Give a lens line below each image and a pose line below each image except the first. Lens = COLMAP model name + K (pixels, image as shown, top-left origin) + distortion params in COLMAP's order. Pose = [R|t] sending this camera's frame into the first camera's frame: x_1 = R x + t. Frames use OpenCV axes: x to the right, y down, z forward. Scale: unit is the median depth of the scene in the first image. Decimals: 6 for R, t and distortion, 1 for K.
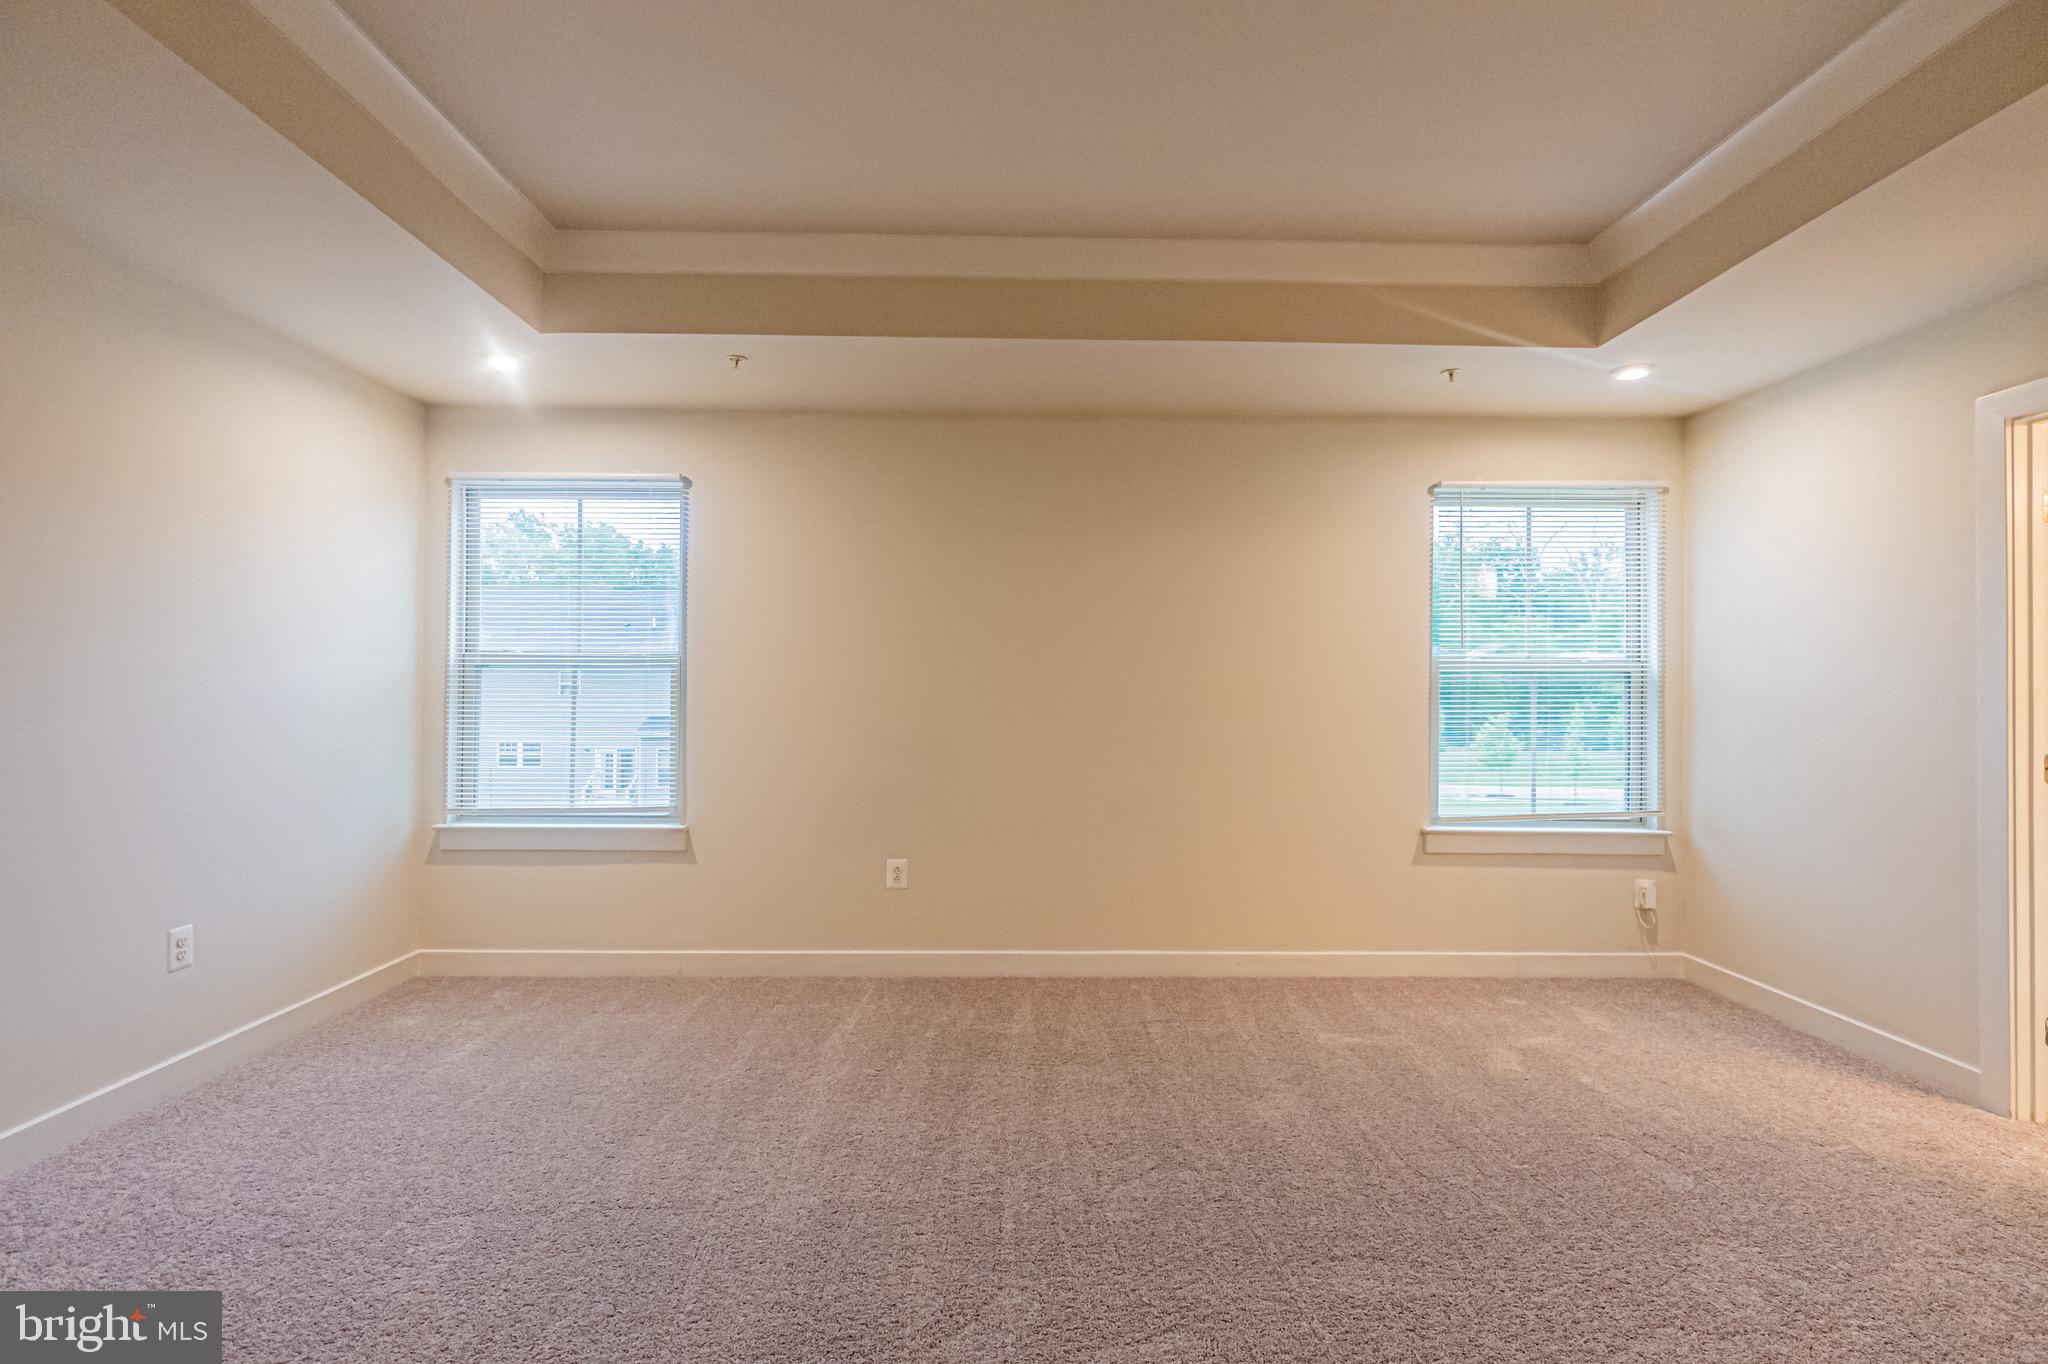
lens RADIAL K [[980.0, 0, 1019.8], [0, 980.0, 682.0], [0, 0, 1]] dist [-0.009233, -0.000015]
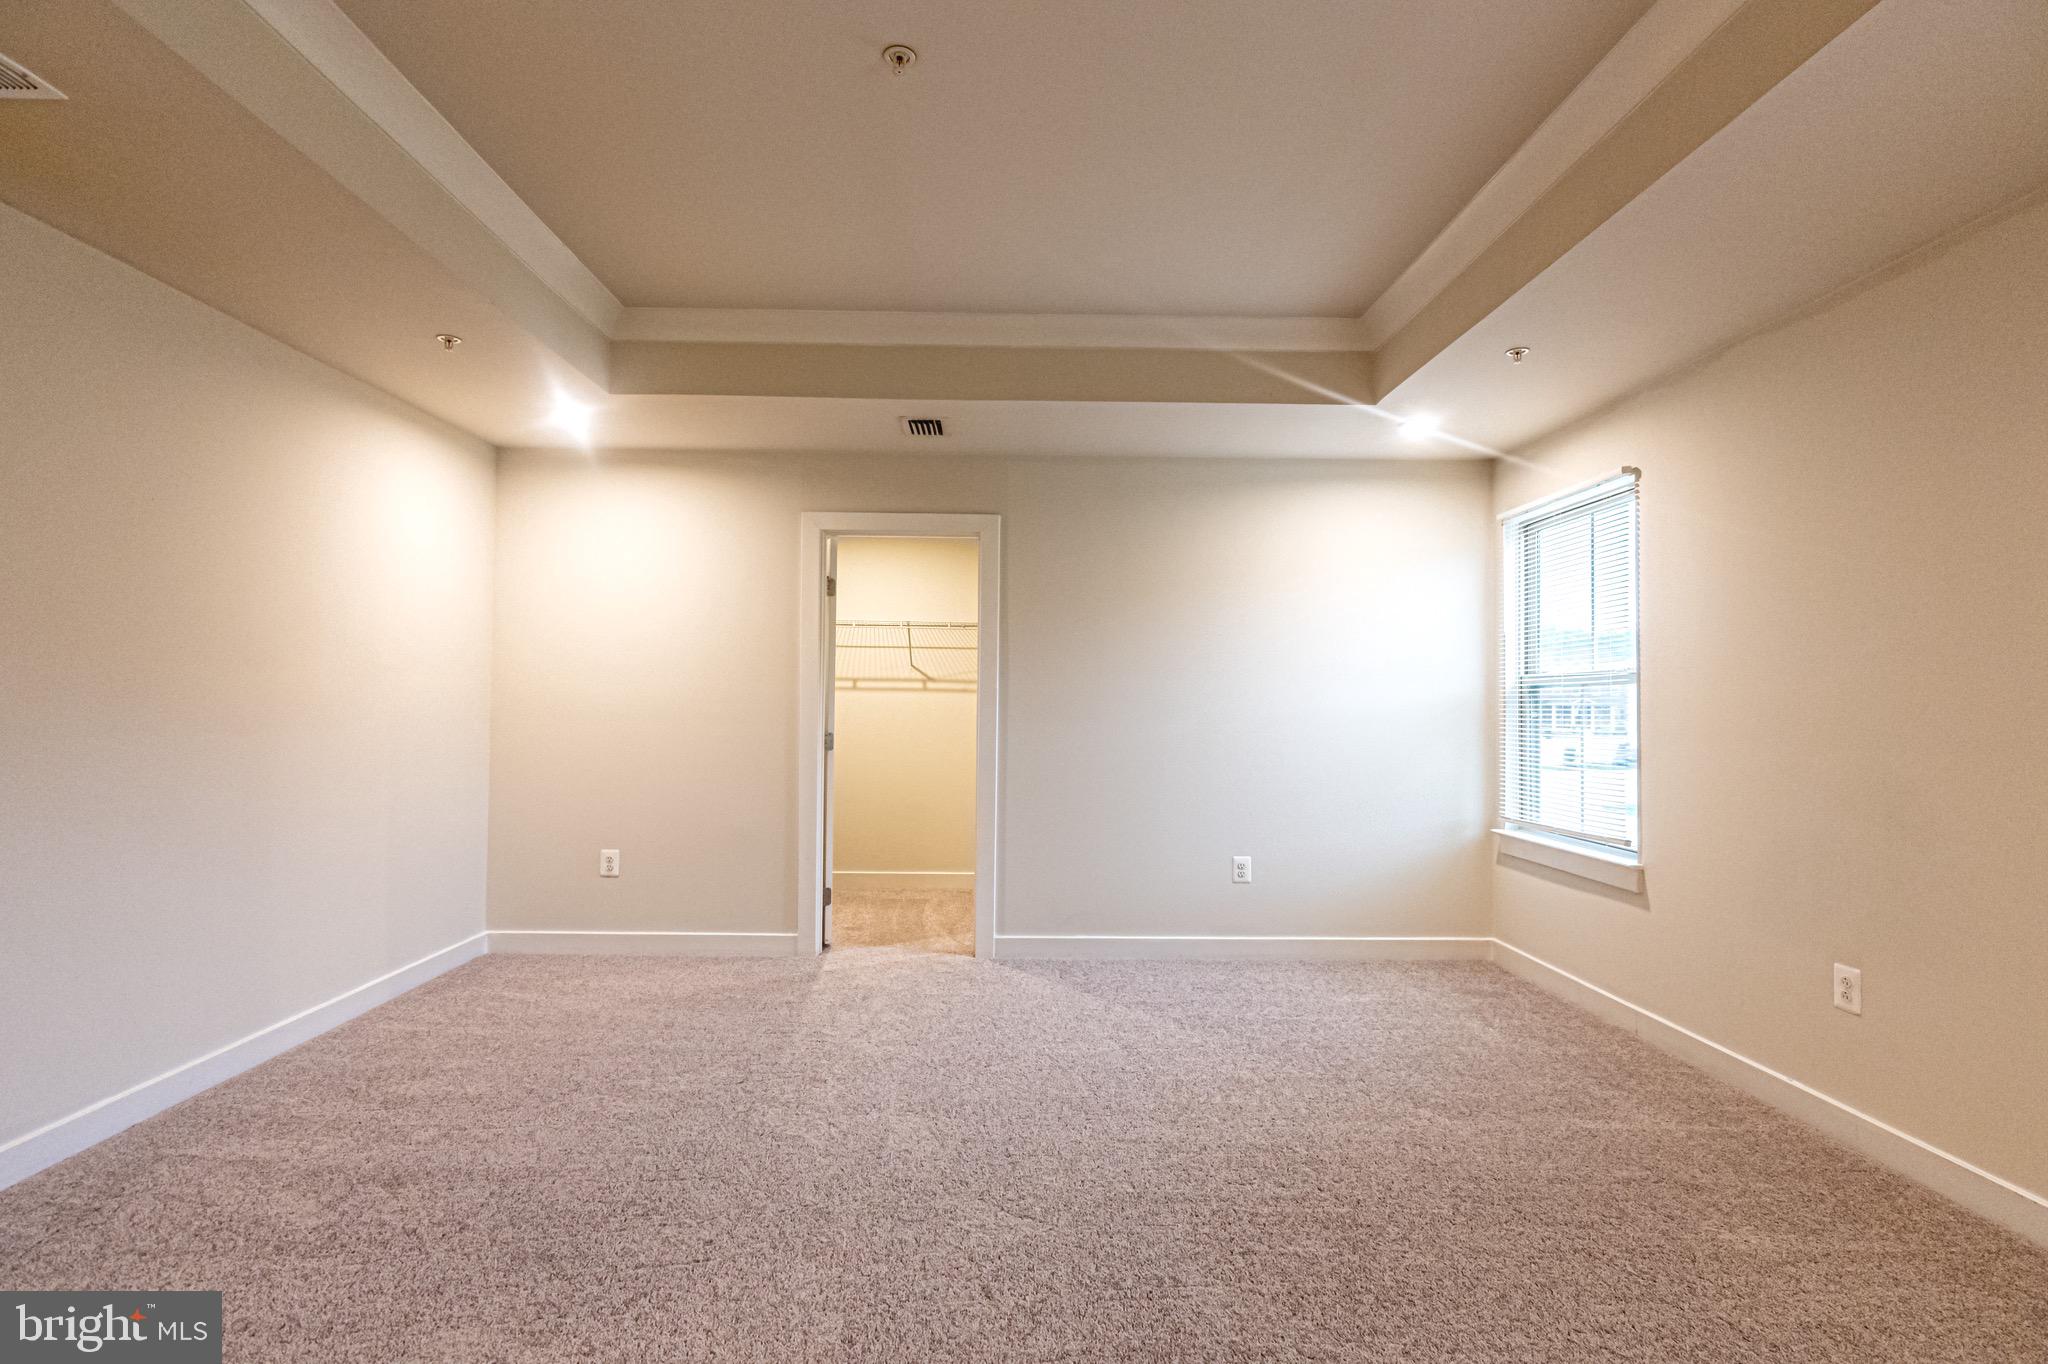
lens RADIAL K [[980.0, 0, 1019.8], [0, 980.0, 682.0], [0, 0, 1]] dist [-0.009233, -0.000015]
pose [[0.002217, -0.032936, -0.999455, 0.531455], [0.000345, 0.999457, -0.032936, 0.012078], [0.999997, -0.000271, 0.002227, 0.444748]]
